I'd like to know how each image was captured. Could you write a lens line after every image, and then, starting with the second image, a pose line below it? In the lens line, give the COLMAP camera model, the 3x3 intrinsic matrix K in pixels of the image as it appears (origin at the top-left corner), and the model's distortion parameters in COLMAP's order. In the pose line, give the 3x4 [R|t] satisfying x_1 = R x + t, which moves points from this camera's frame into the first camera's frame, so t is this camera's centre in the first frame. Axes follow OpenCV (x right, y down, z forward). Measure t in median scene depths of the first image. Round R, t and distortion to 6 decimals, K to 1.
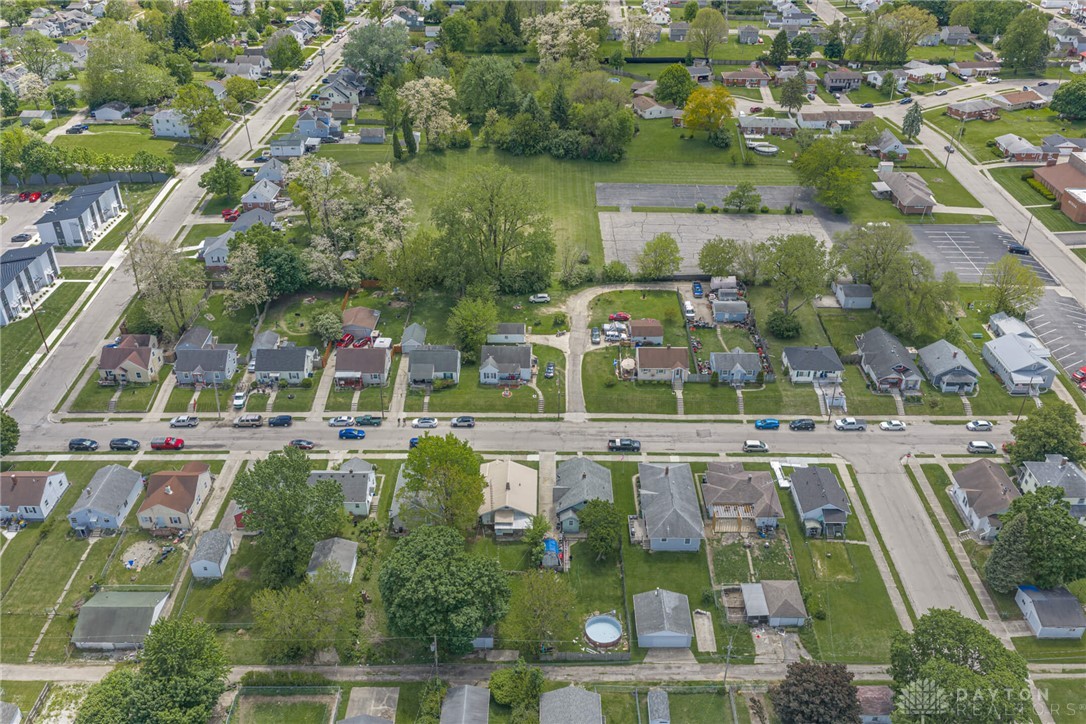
lens RADIAL K [[906.9, 0, 543.0], [0, 906.9, 362.0], [0, 0, 1]] dist [-0.001345, -0.001464]
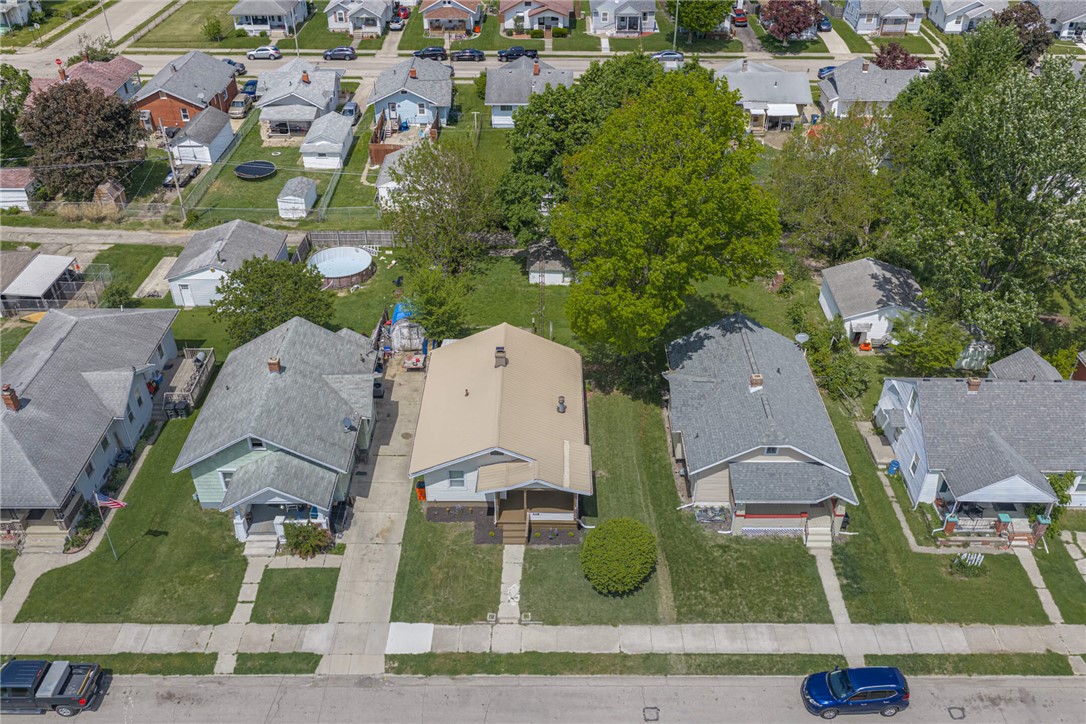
lens RADIAL K [[912.5, 0, 543.0], [0, 912.5, 362.0], [0, 0, 1]] dist [0.009324, -0.009161]
pose [[-0.999999, -0.000271, -0.001432, -0.057093], [-0.001424, 0.390930, 0.920419, -0.199811], [0.000310, 0.920421, -0.390930, 1.184016]]
